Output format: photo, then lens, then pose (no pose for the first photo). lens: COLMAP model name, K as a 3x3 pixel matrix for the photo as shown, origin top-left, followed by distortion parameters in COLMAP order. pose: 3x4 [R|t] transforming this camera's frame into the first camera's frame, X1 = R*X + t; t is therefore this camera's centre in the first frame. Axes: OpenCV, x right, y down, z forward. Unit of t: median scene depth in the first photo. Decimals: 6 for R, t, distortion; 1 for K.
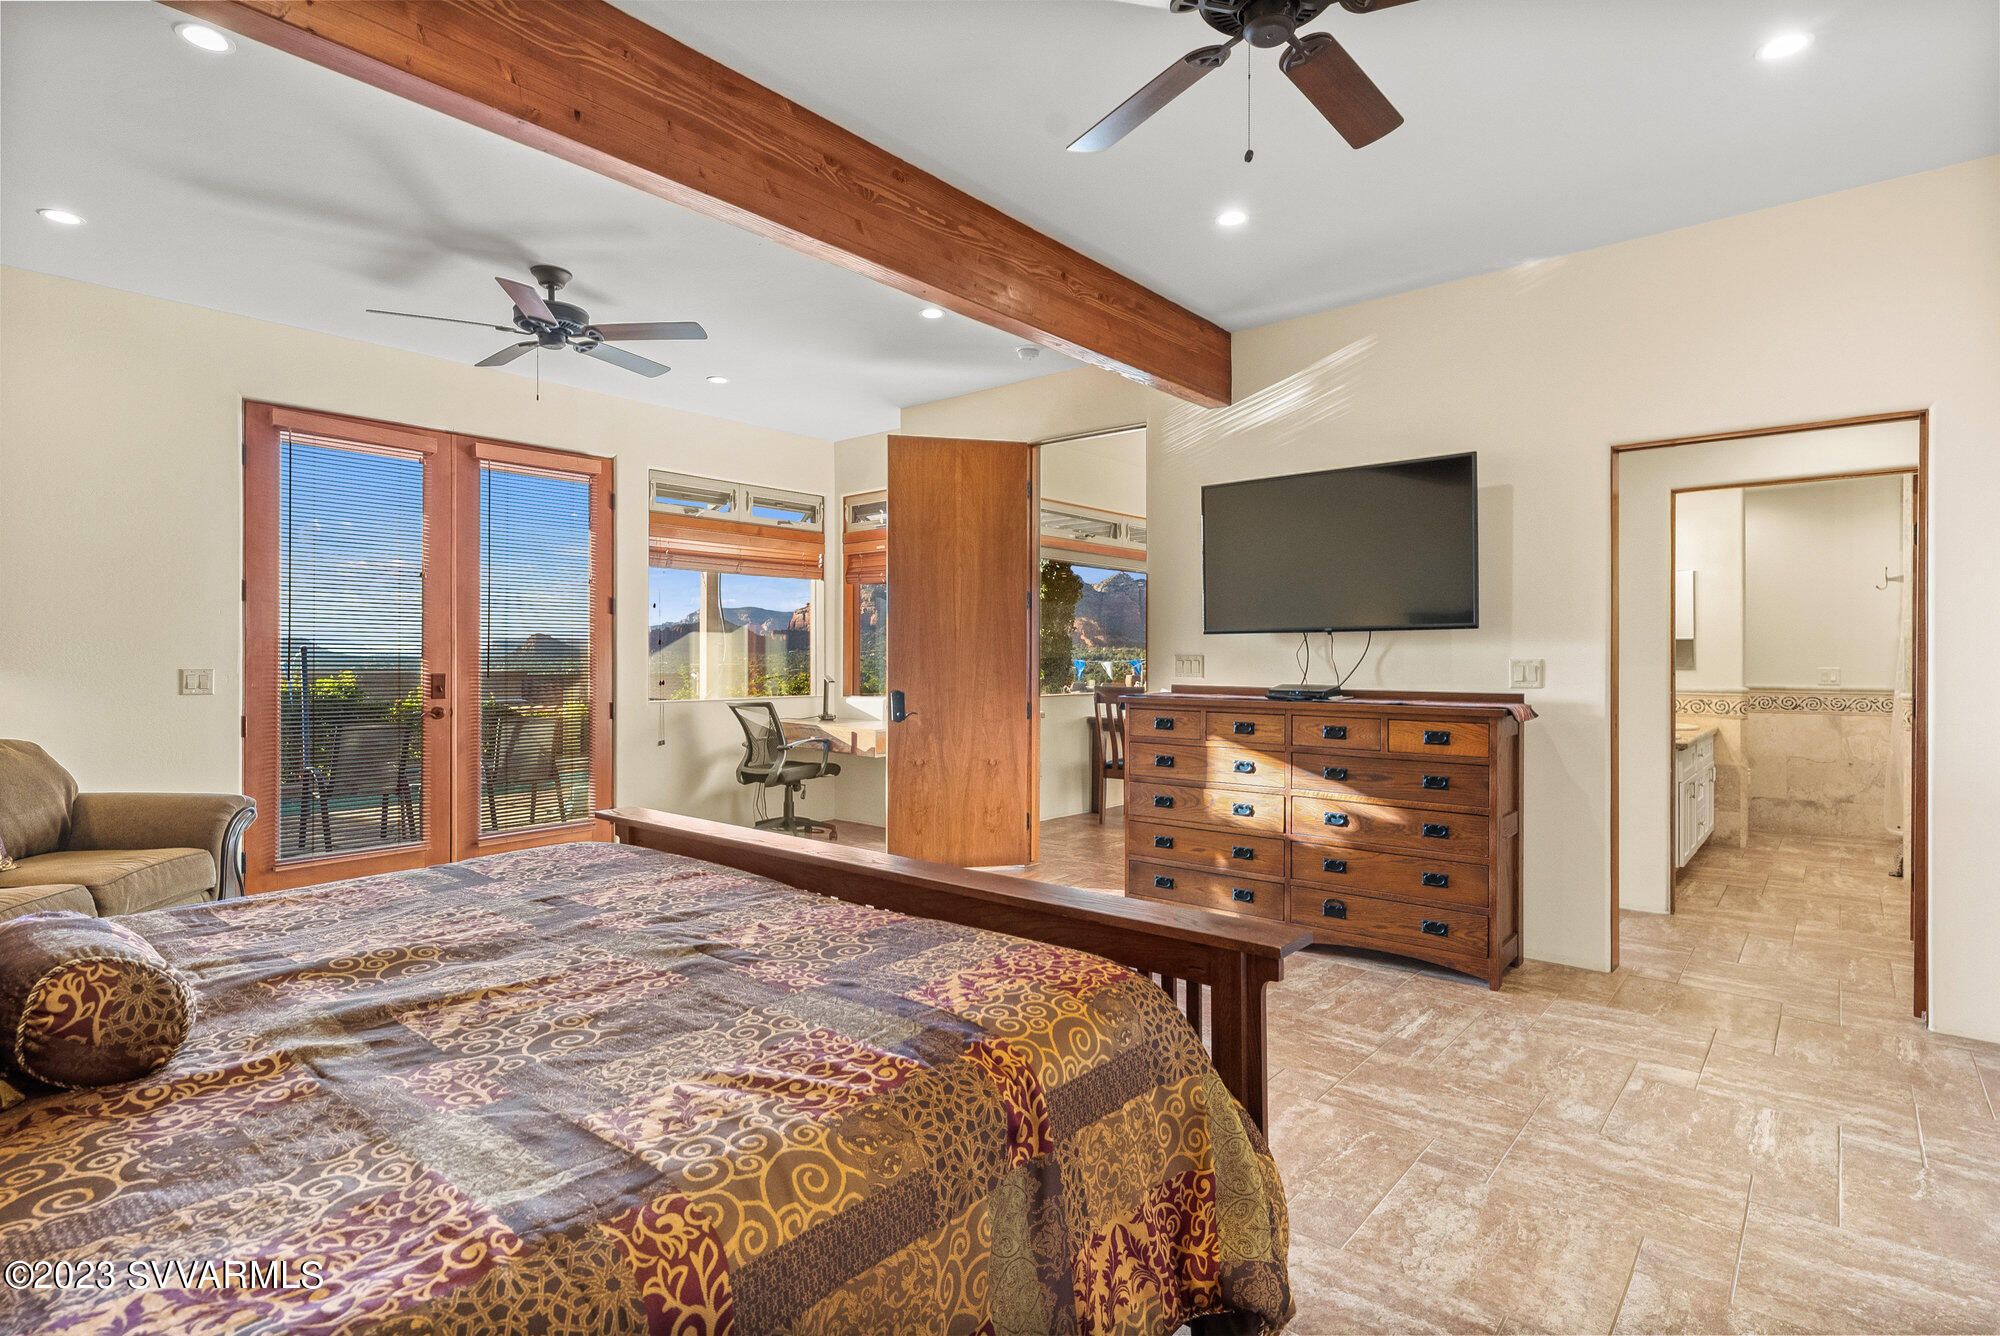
lens RADIAL K [[1009.9, 0, 993.7], [0, 1009.9, 658.3], [0, 0, 1]] dist [-0.001425, -0.001673]
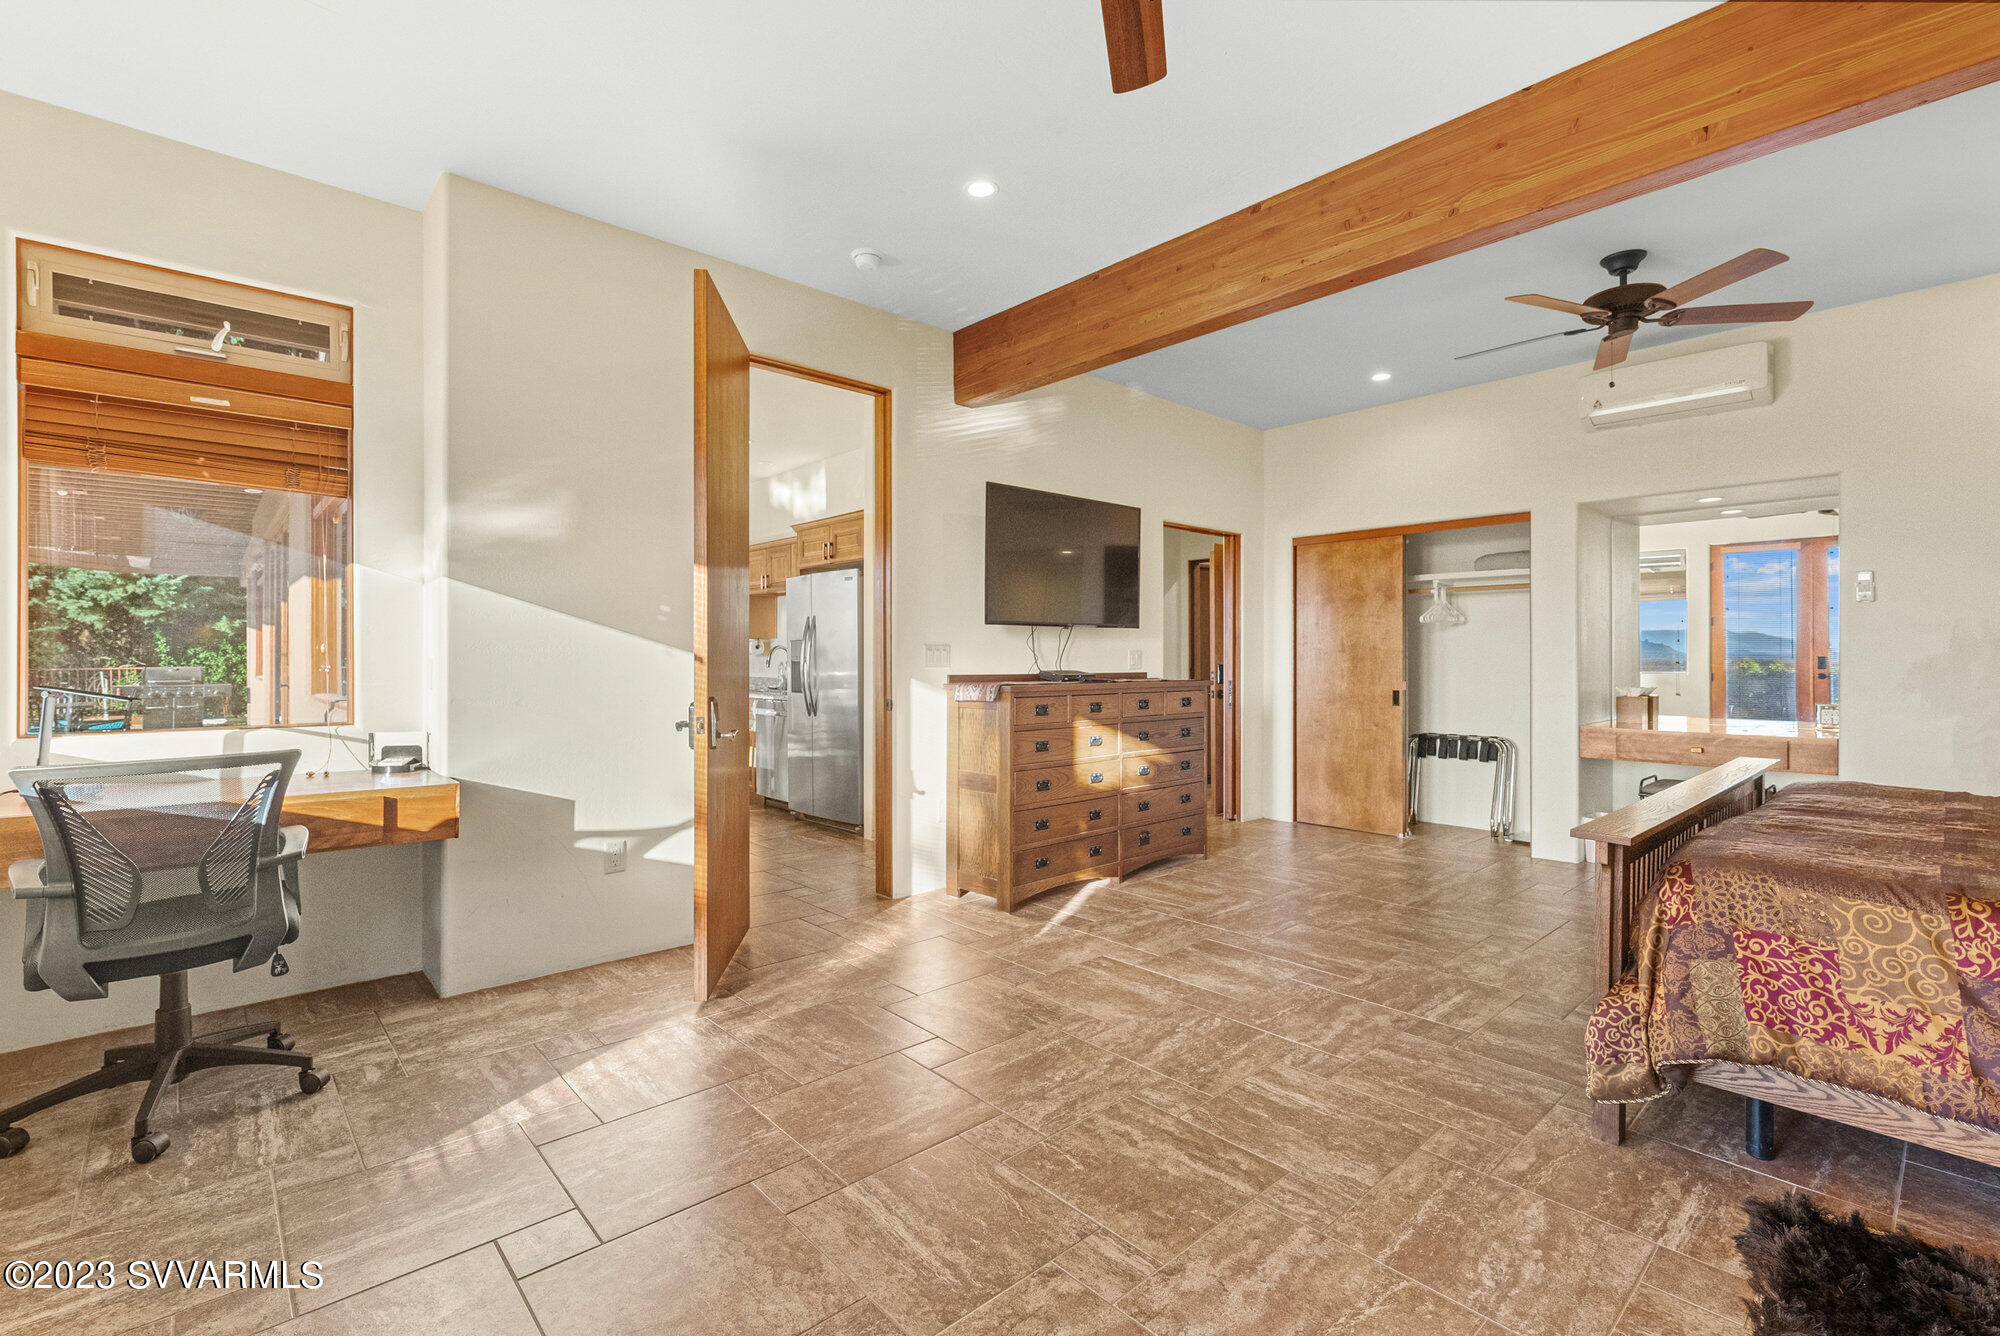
lens RADIAL K [[905.7, 0, 996.9], [0, 905.7, 657.0], [0, 0, 1]] dist [0.006798, -0.001462]
pose [[0.133934, -0.007629, 0.990961, -0.794810], [0.001016, 0.999971, 0.007561, 0.002653], [-0.990990, -0.000005, 0.133938, 0.961681]]
